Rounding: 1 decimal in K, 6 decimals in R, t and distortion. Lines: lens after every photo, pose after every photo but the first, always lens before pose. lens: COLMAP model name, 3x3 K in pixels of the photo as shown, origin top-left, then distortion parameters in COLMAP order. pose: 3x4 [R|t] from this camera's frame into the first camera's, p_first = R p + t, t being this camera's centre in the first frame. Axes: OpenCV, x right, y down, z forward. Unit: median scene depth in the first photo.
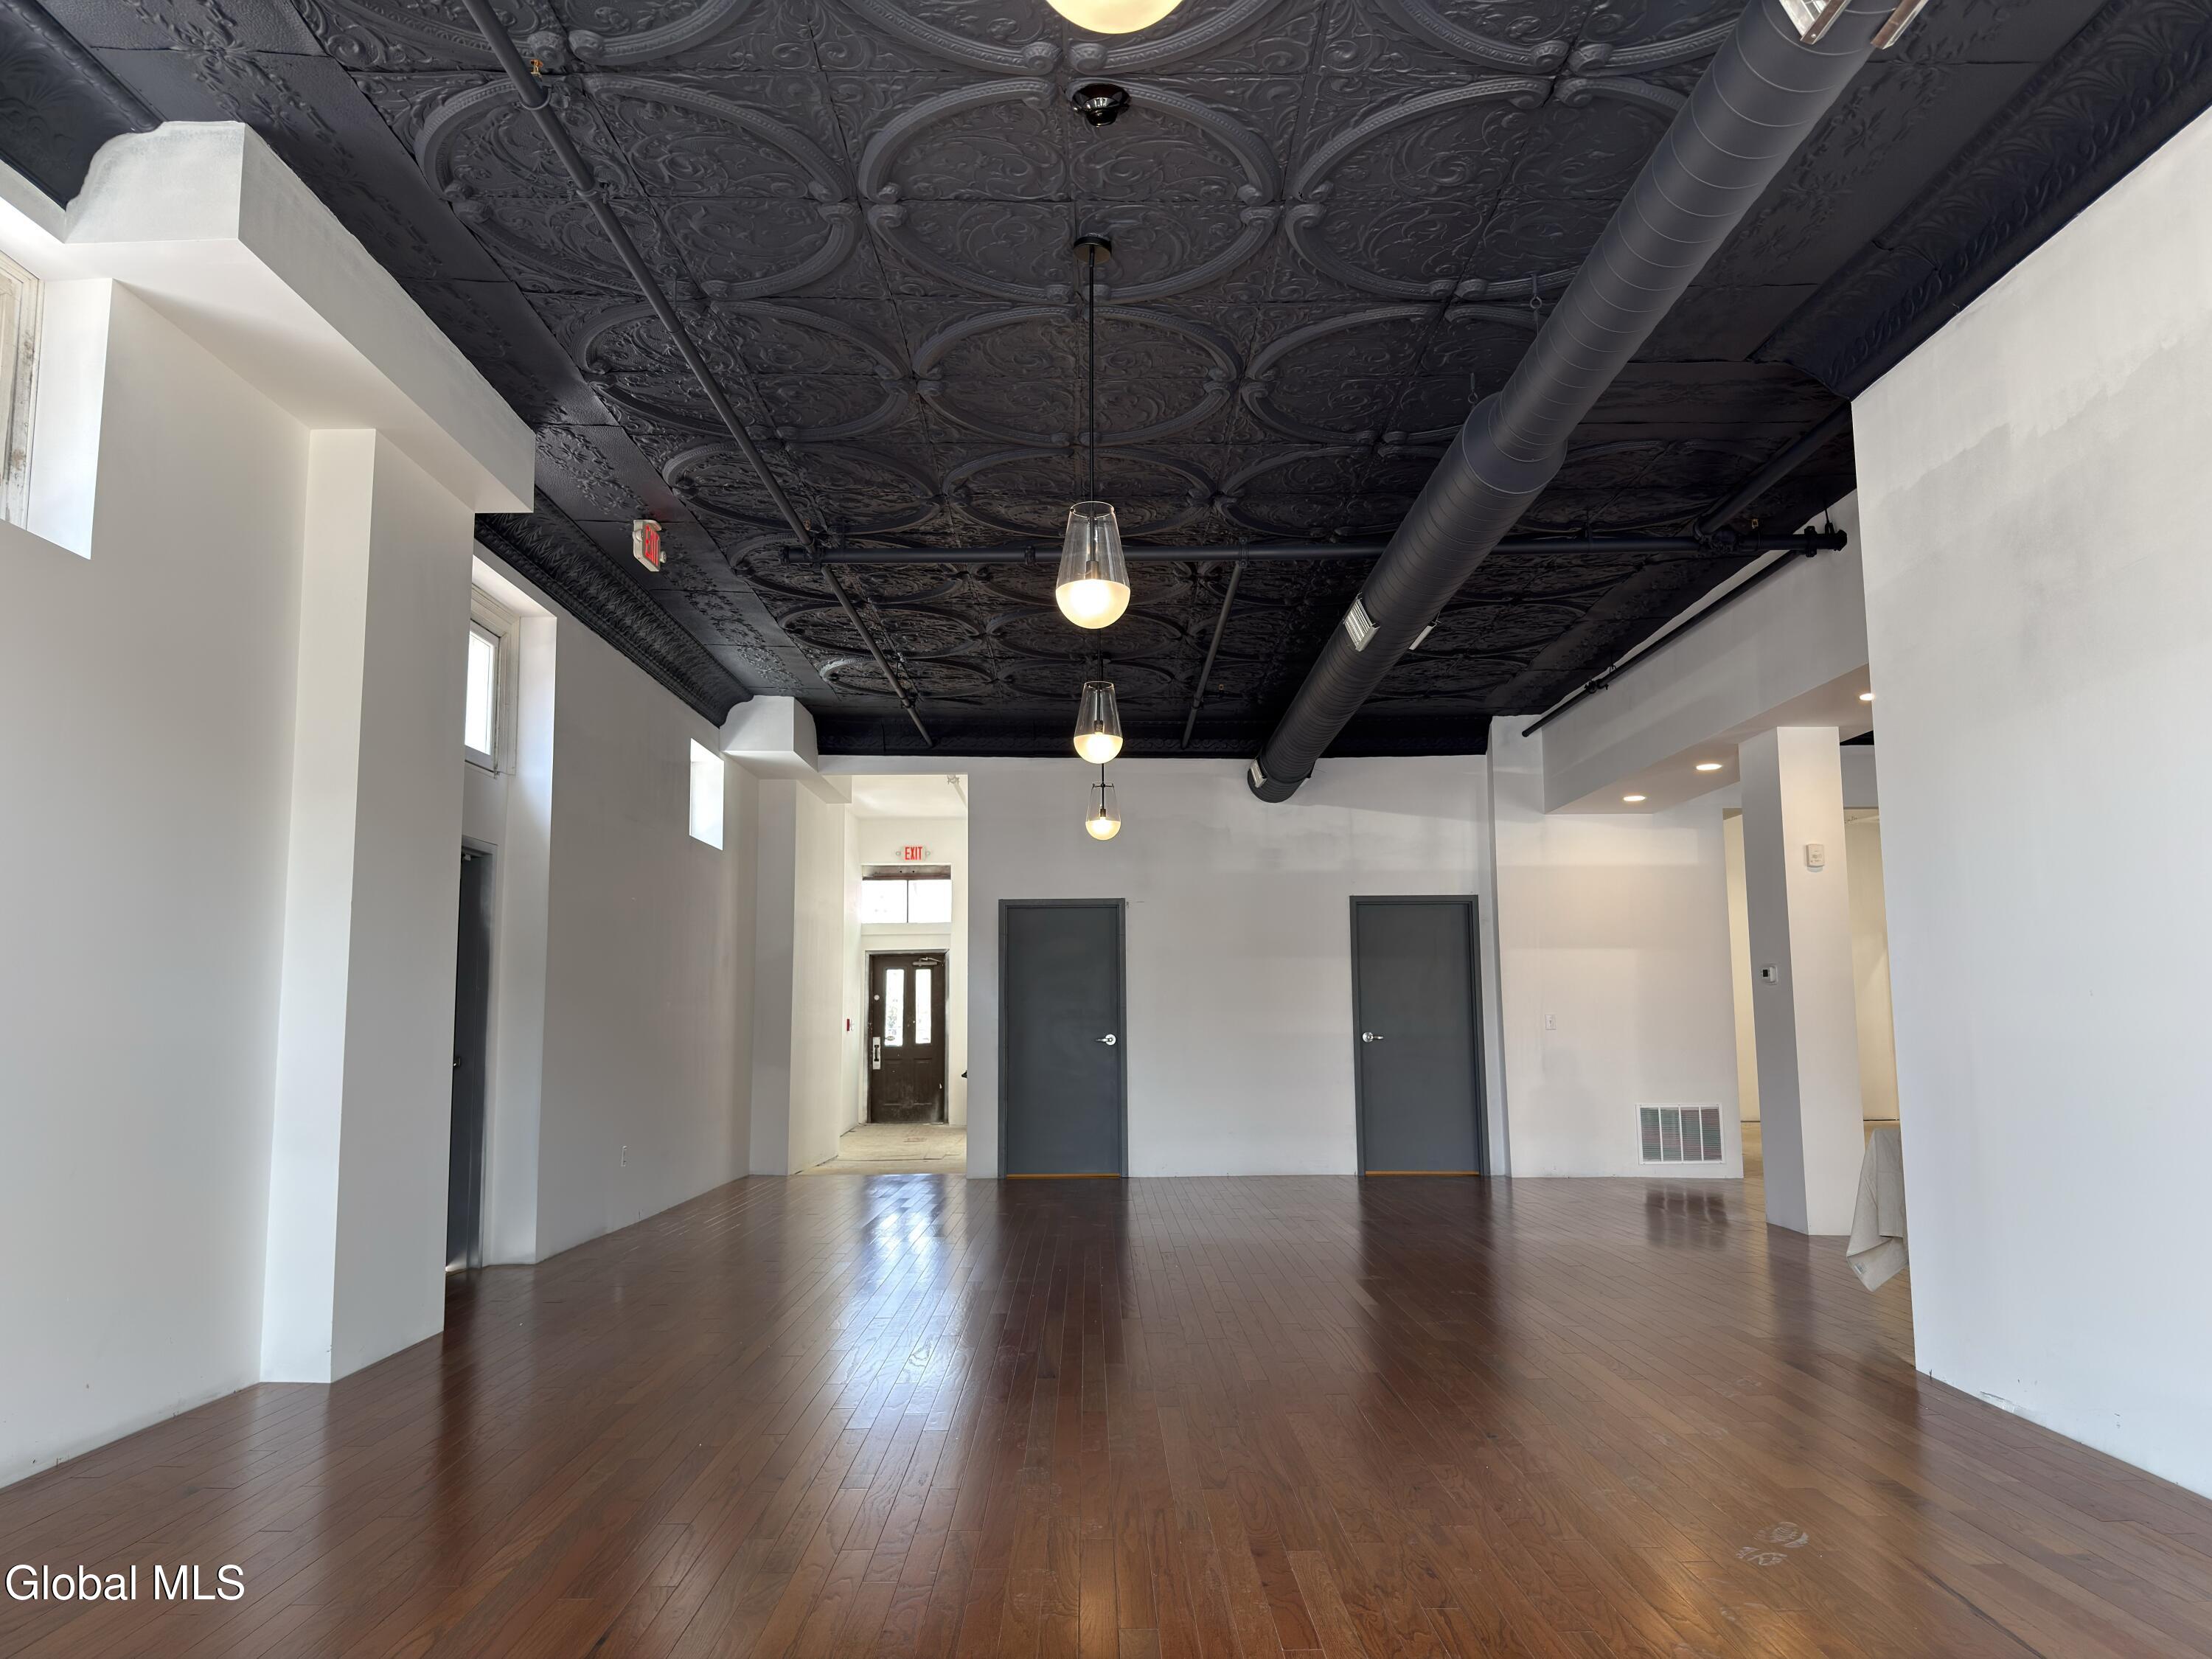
lens RADIAL K [[1544.1, 0, 1101.5], [0, 1544.1, 841.5], [0, 0, 1]] dist [0.037028, -0.048192]
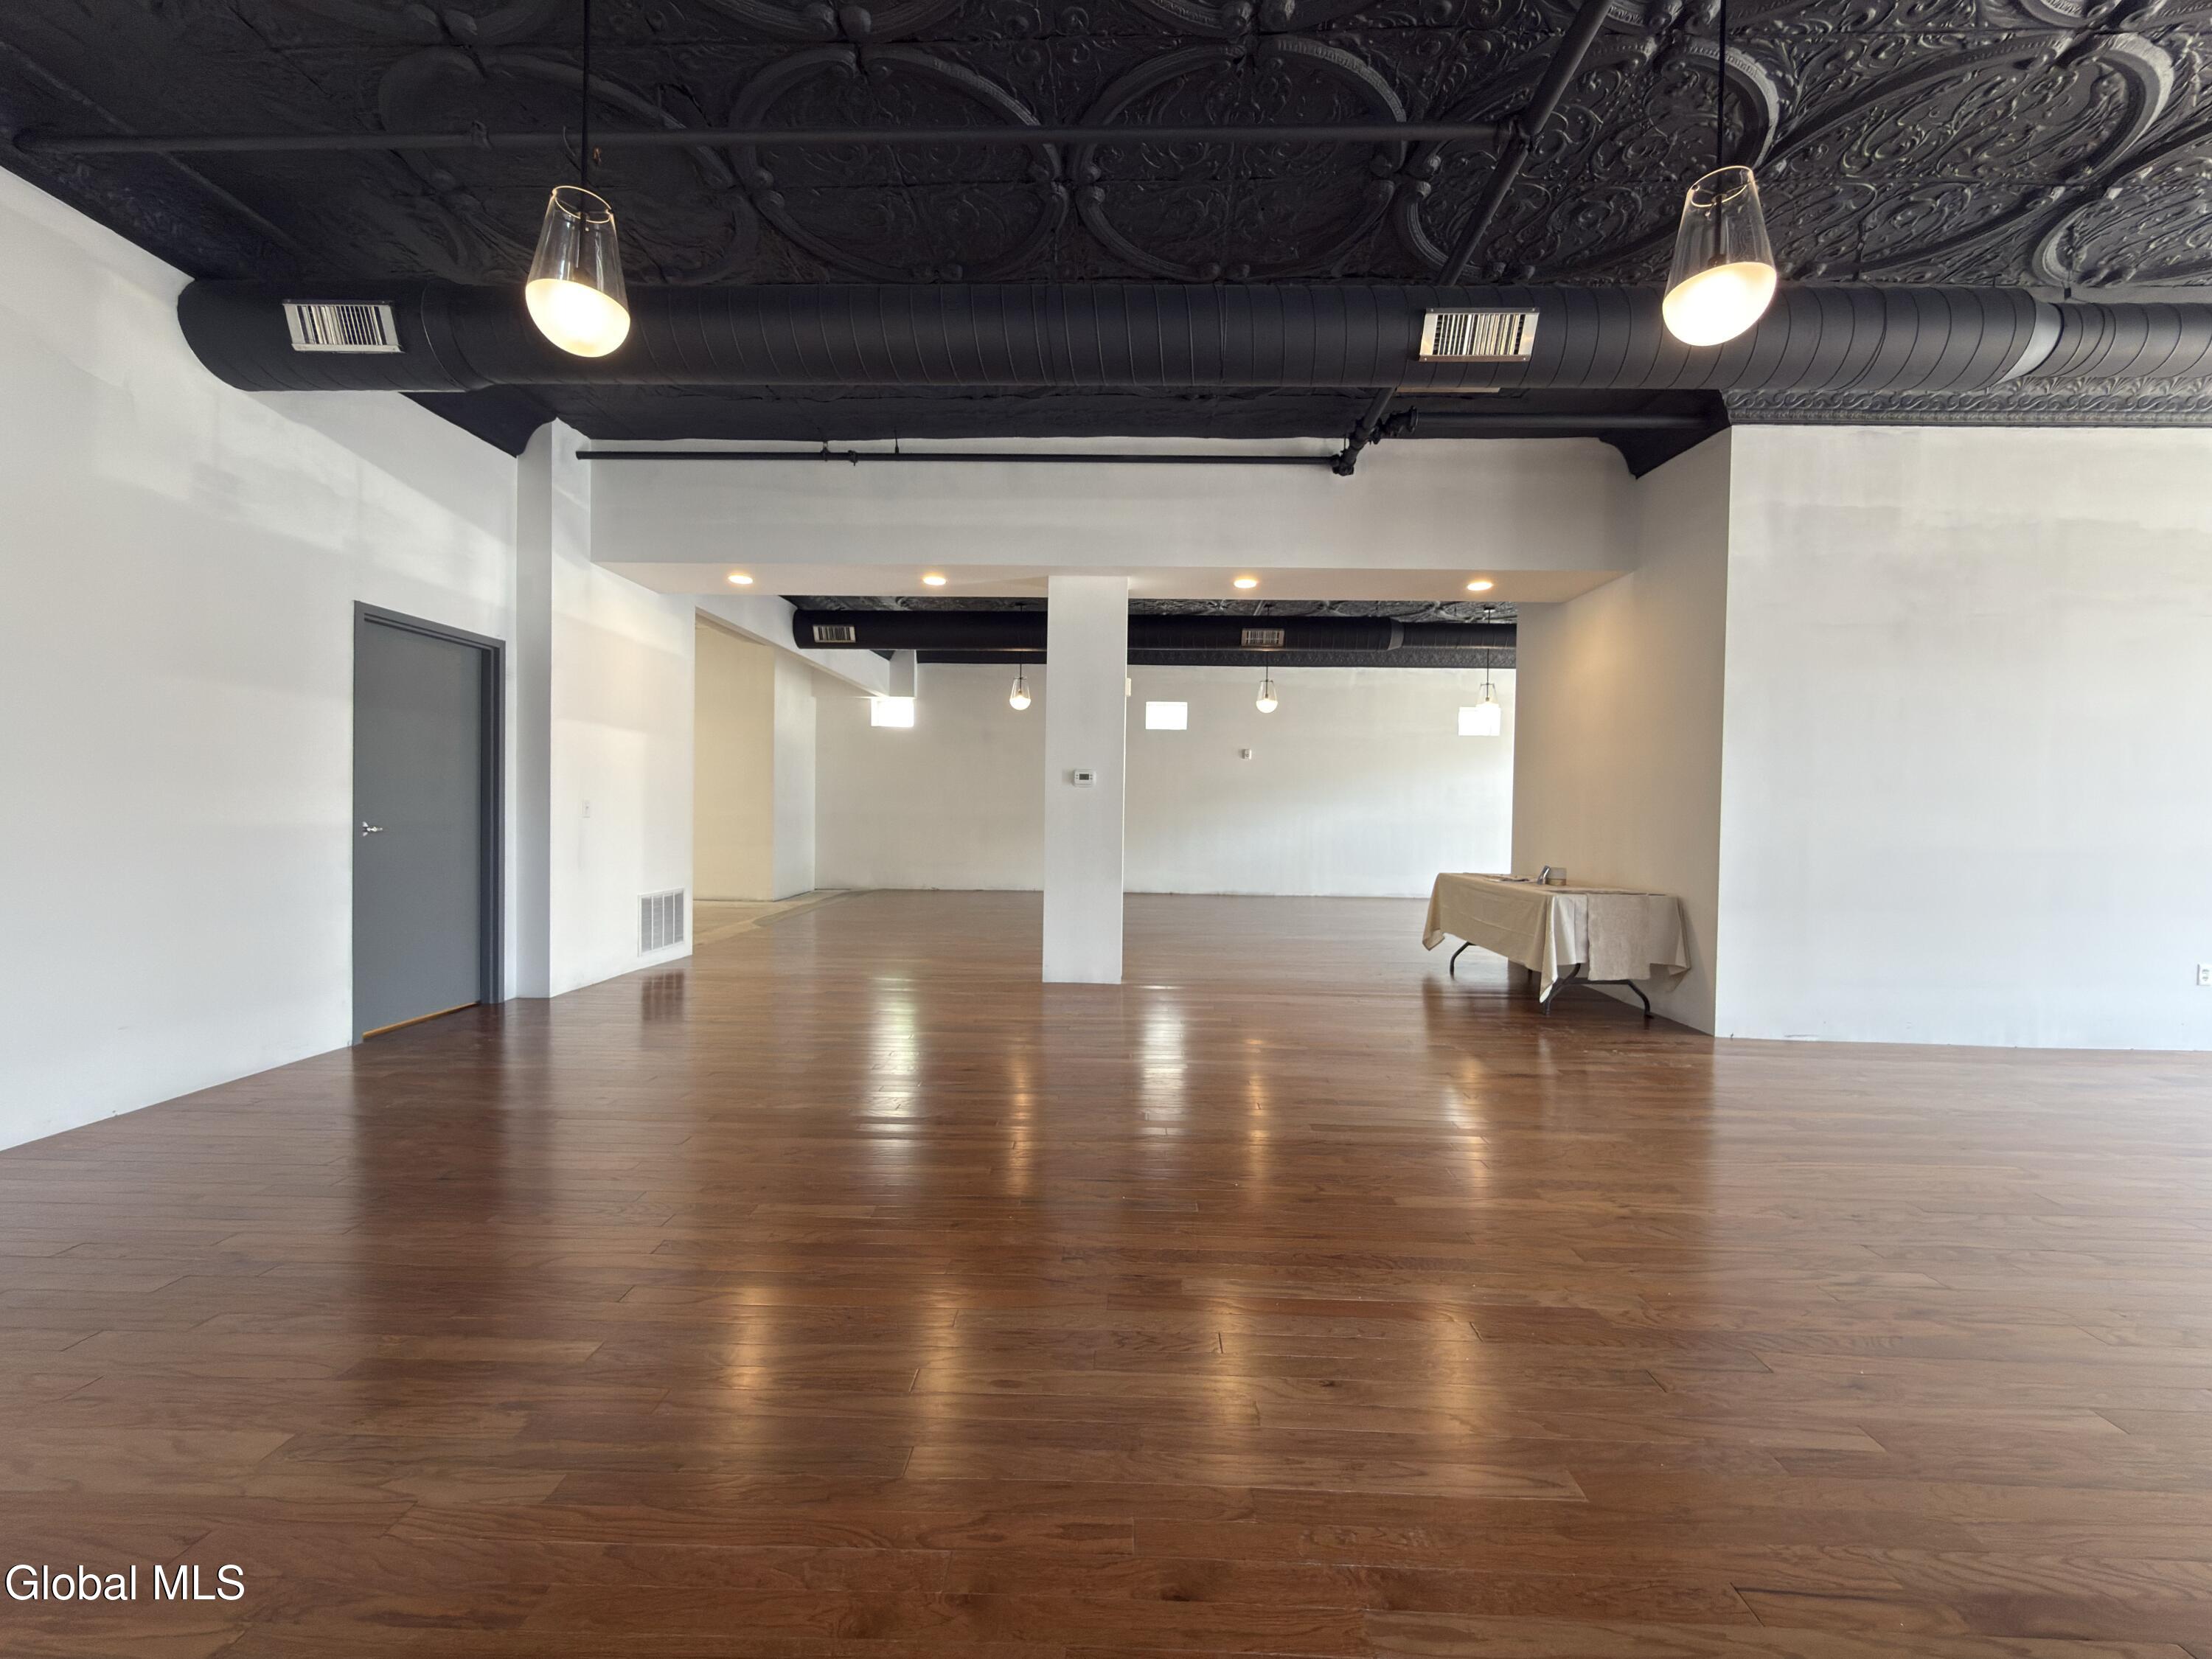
lens RADIAL K [[874.4, 0, 1102.1], [0, 874.4, 828.7], [0, 0, 1]] dist [-0.001105, 0.000066]
pose [[0.040972, -0.011393, 0.999095, -0.175578], [-0.137701, 0.990329, 0.016940, 0.078654], [-0.989626, -0.138270, 0.039007, 0.683708]]
